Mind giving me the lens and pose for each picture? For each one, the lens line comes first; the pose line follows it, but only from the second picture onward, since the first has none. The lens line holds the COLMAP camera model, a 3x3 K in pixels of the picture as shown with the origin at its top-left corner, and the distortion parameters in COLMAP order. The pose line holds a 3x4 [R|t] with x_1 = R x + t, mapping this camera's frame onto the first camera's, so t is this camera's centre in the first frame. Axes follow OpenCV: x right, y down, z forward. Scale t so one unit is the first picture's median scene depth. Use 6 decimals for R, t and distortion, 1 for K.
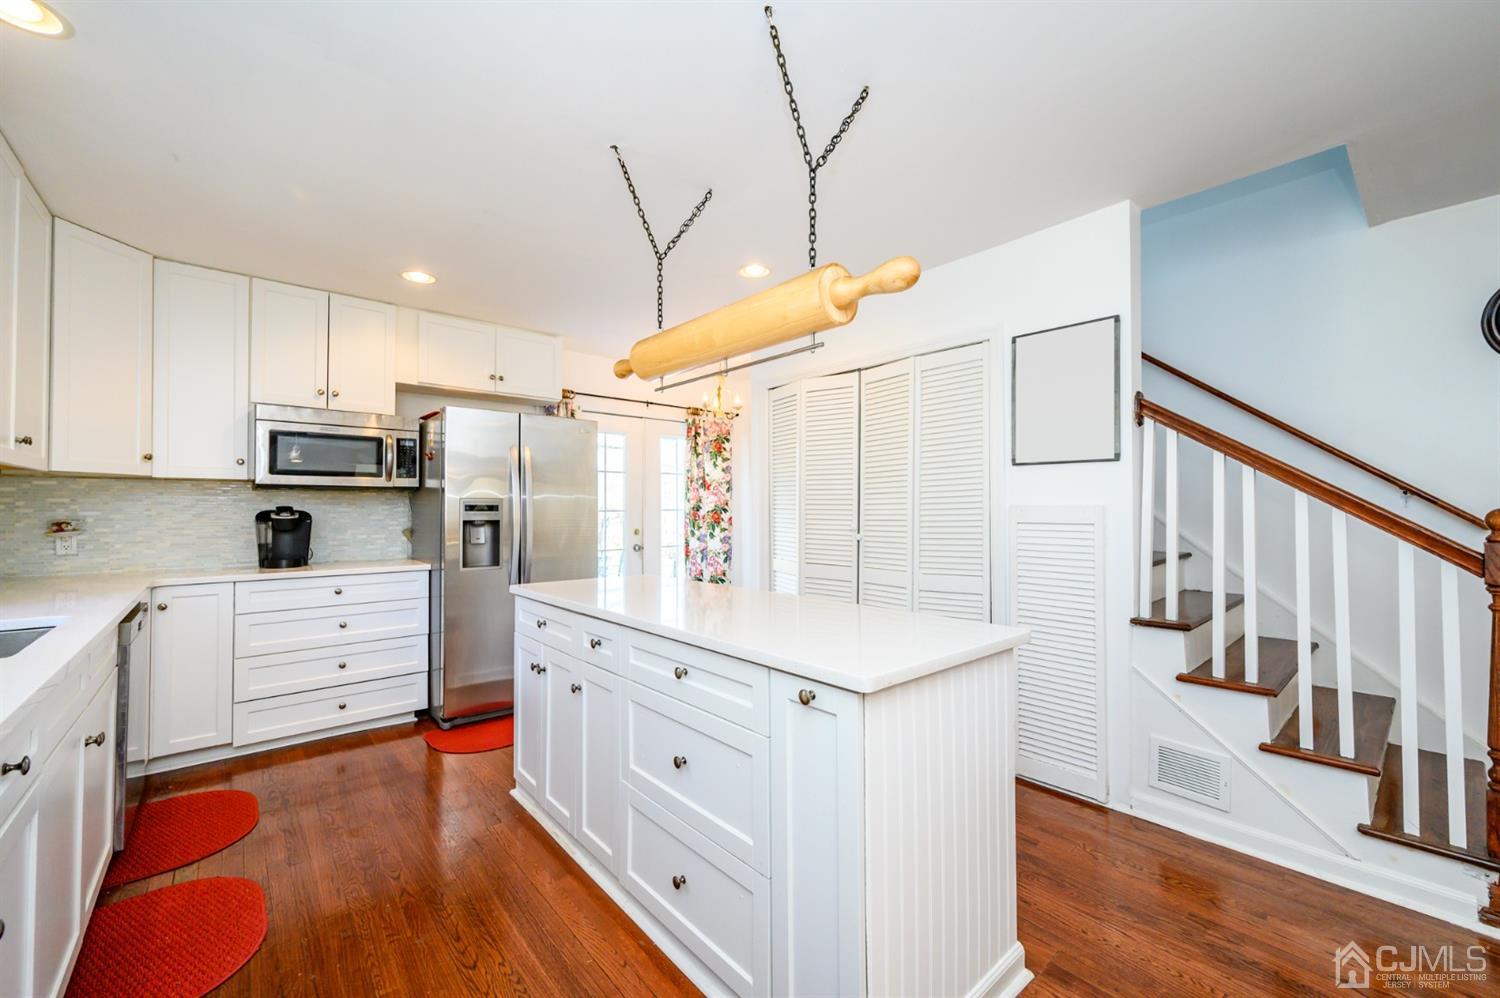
lens RADIAL K [[592.9, 0, 747.1], [0, 592.9, 498.7], [0, 0, 1]] dist [0.000968, 0.000042]
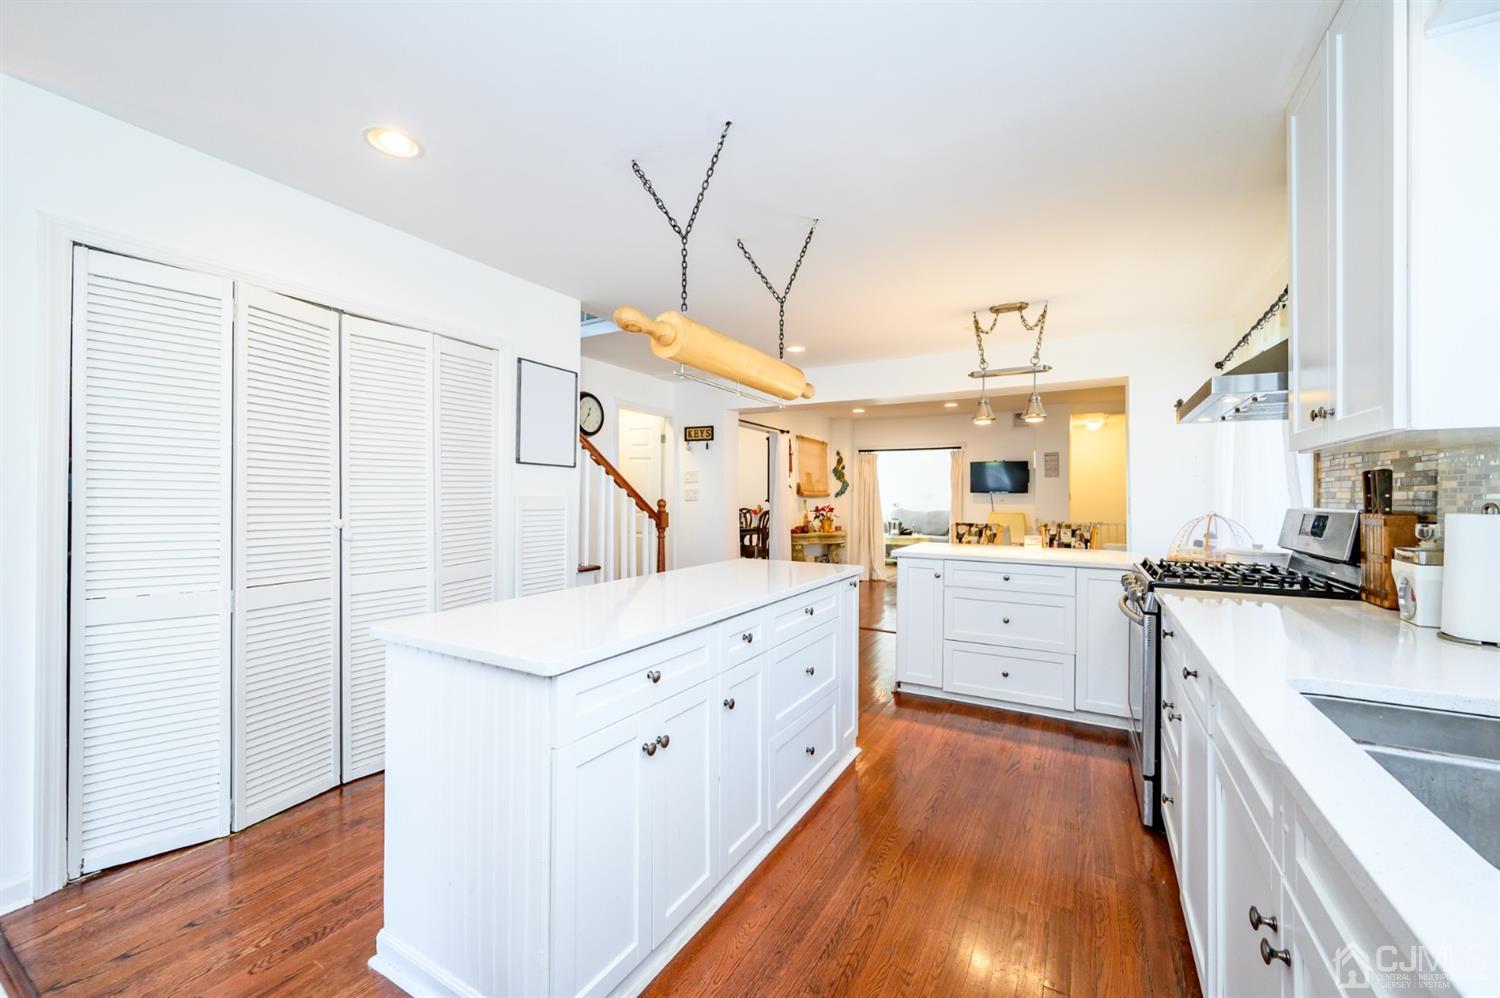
lens RADIAL K [[592.9, 0, 747.1], [0, 592.9, 498.7], [0, 0, 1]] dist [0.000968, 0.000042]
pose [[-0.328338, 0.001110, 0.944560, -0.957440], [-0.018328, 0.999804, -0.007545, 0.018507], [-0.944382, -0.019789, -0.328253, 1.076714]]
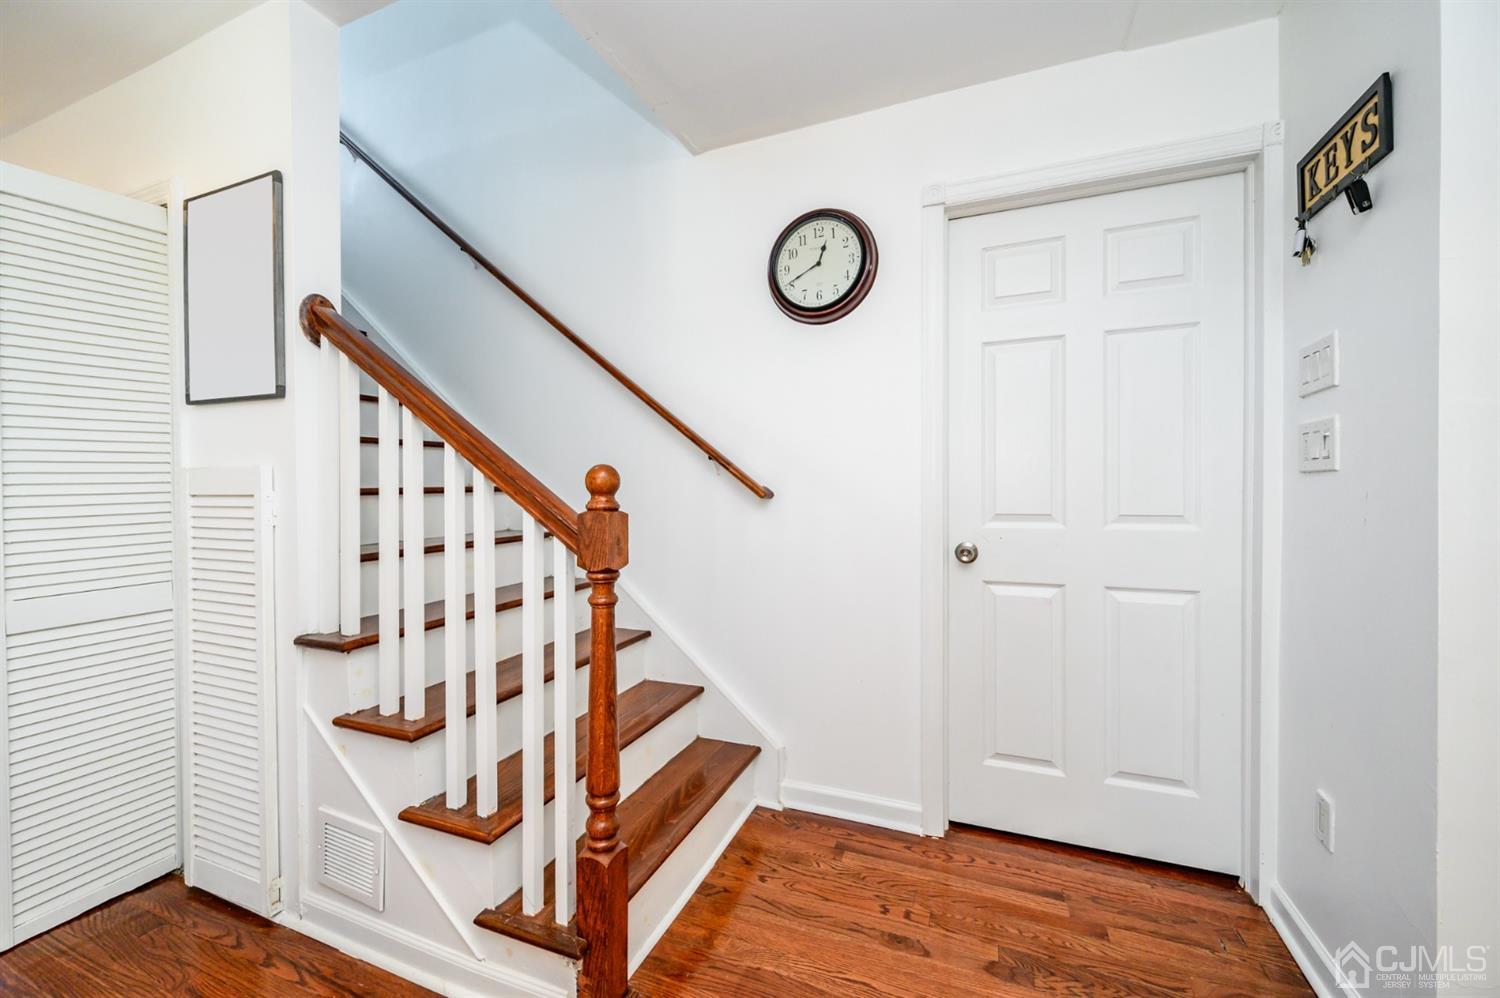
lens RADIAL K [[601.0, 0, 761.1], [0, 601.0, 500.9], [0, 0, 1]] dist [0.000863, 0.000124]
pose [[0.896957, -0.002255, 0.442112, 0.806031], [-0.009567, 0.999654, 0.024510, 0.027800], [-0.442015, -0.026214, 0.896625, 0.171985]]
